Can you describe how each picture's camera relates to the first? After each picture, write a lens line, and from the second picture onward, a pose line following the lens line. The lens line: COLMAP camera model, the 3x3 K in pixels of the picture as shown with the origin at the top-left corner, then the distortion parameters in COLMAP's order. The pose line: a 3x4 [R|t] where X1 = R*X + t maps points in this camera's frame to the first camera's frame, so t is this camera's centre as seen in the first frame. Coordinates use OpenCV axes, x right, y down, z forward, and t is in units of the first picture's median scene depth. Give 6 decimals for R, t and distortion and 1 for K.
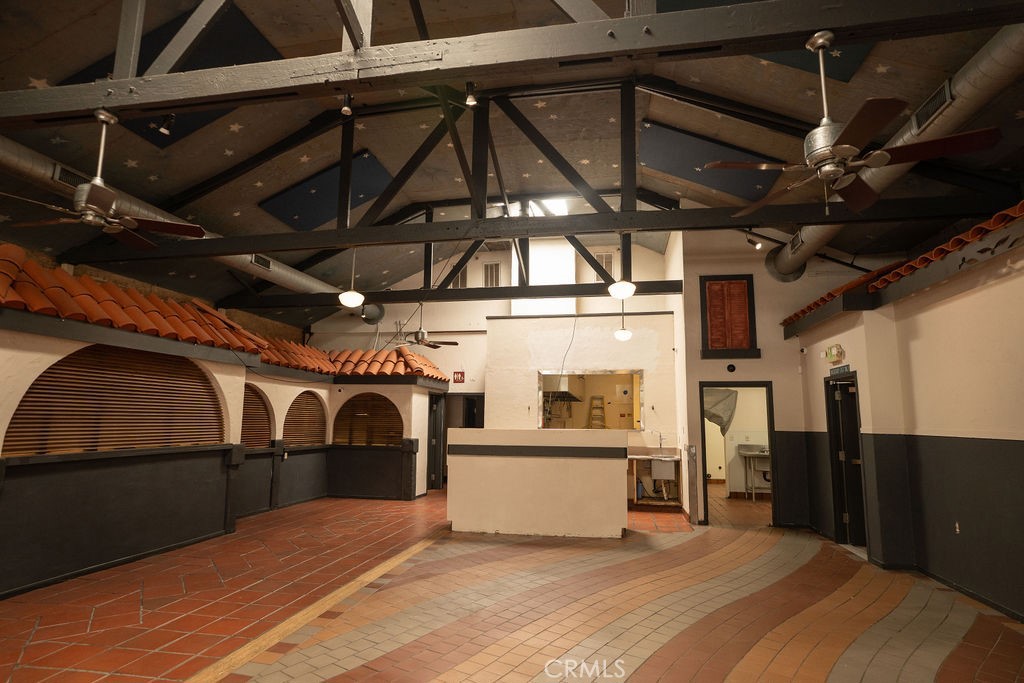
lens RADIAL K [[558.8, 0, 504.4], [0, 558.8, 342.2], [0, 0, 1]] dist [-0.034370, 0.024865]
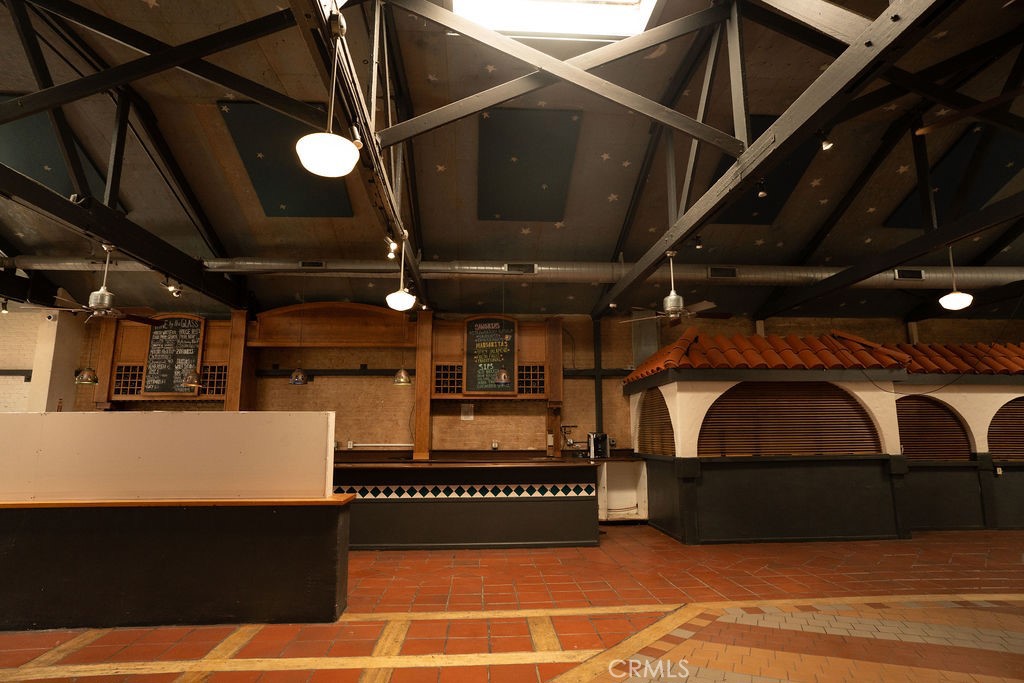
lens RADIAL K [[558.8, 0, 515.6], [0, 558.8, 342.9], [0, 0, 1]] dist [-0.034370, 0.024865]
pose [[0.265801, -0.163956, -0.949983, 0.293037], [0.142678, 0.981269, -0.129435, 0.004888], [0.953411, -0.101138, 0.284215, 0.018257]]
